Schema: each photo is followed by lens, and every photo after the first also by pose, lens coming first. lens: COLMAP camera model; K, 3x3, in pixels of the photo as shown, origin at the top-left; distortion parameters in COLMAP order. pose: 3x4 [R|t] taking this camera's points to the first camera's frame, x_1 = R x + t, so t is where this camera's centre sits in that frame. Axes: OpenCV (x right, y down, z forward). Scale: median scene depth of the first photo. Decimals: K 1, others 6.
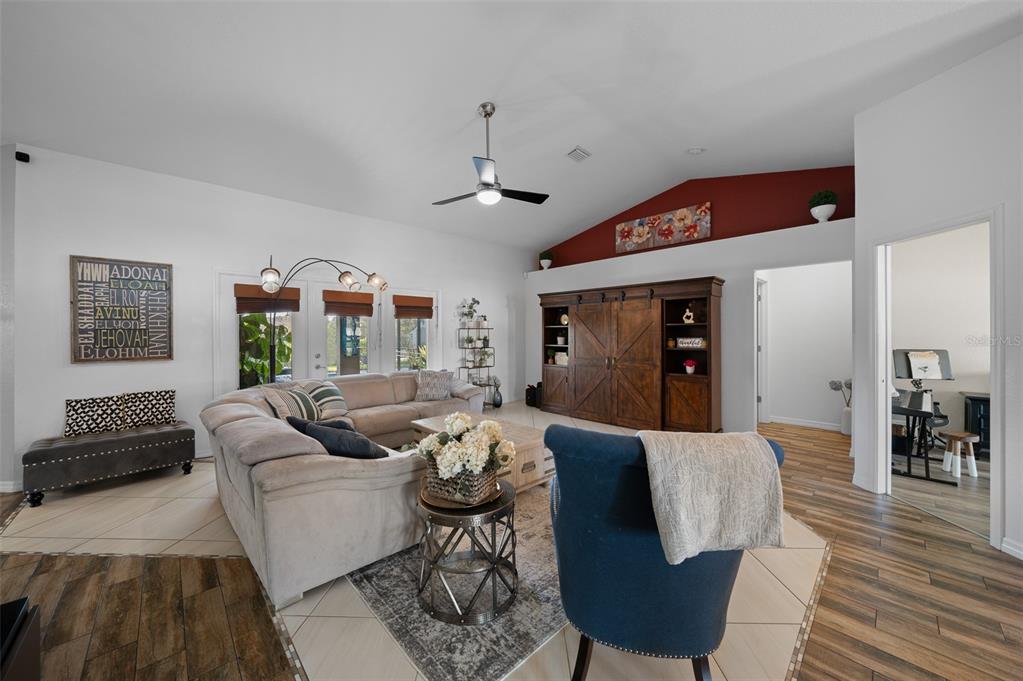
lens RADIAL K [[360.6, 0, 507.6], [0, 360.6, 331.8], [0, 0, 1]] dist [-0.000636, 0.000020]
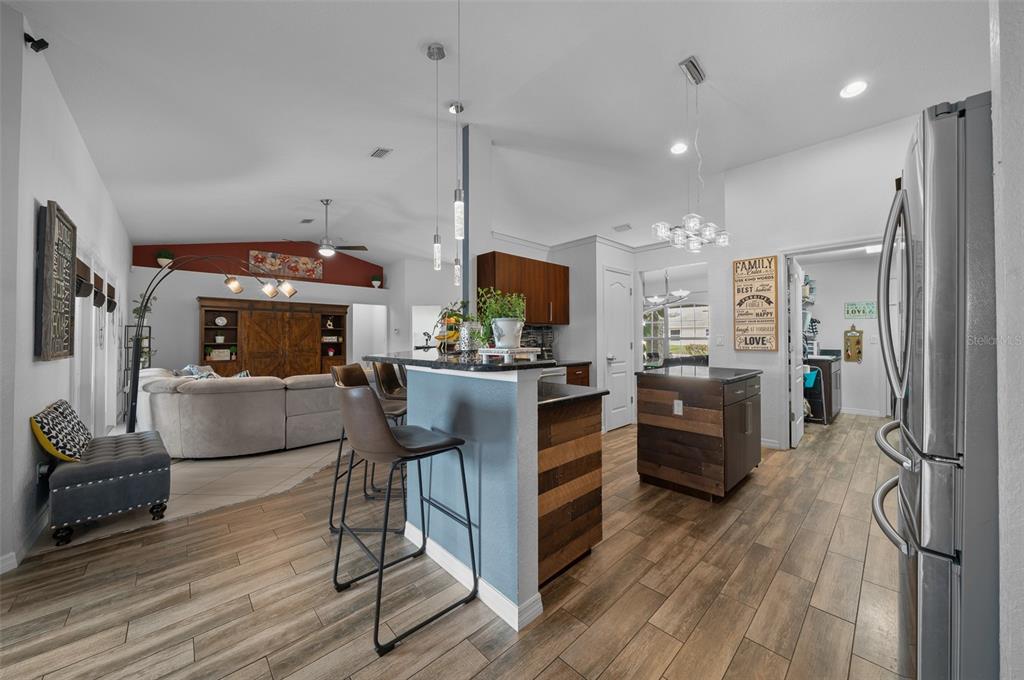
lens RADIAL K [[360.9, 0, 508.3], [0, 360.9, 338.0], [0, 0, 1]] dist [-0.000636, 0.000020]
pose [[-0.000699, 0.003867, 0.999992, -1.279960], [0.007438, 0.999965, -0.003861, 0.038366], [-0.999972, 0.007435, -0.000727, 0.103419]]
